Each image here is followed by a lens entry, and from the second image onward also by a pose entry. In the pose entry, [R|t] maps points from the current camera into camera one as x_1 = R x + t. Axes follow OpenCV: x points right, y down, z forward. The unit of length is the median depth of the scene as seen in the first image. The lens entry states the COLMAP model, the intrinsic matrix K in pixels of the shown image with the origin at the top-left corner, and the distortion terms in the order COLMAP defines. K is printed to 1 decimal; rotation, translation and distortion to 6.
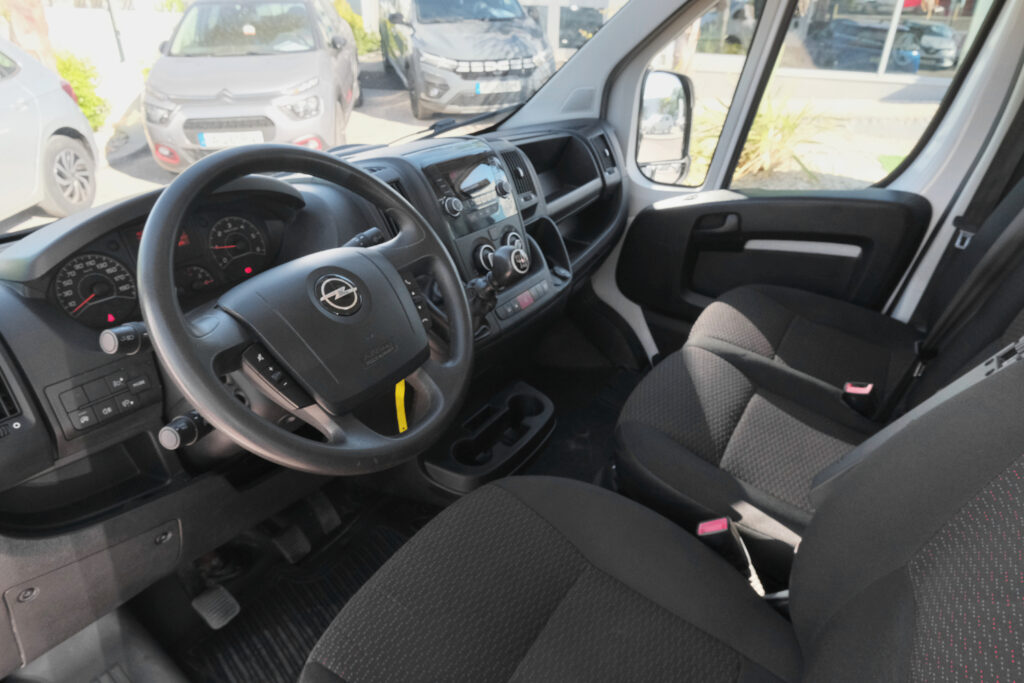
lens RADIAL K [[661.9, 0, 512.0], [0, 661.9, 341.5], [0, 0, 1]] dist [-0.040889, 0.037462]
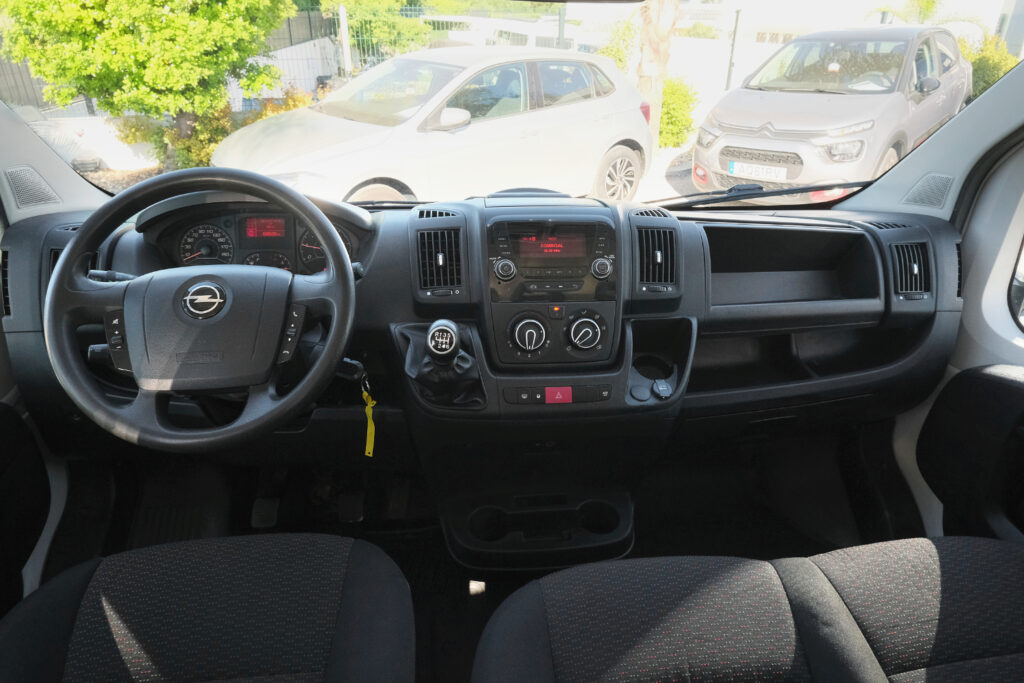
lens RADIAL K [[640.0, 0, 512.0], [0, 640.0, 341.5], [0, 0, 1]] dist [-0.004042, -0.001791]
pose [[0.618001, 0.343316, -0.707255, 0.135138], [-0.364952, 0.922087, 0.128704, -0.052136], [0.696337, 0.178575, 0.695145, 0.088408]]
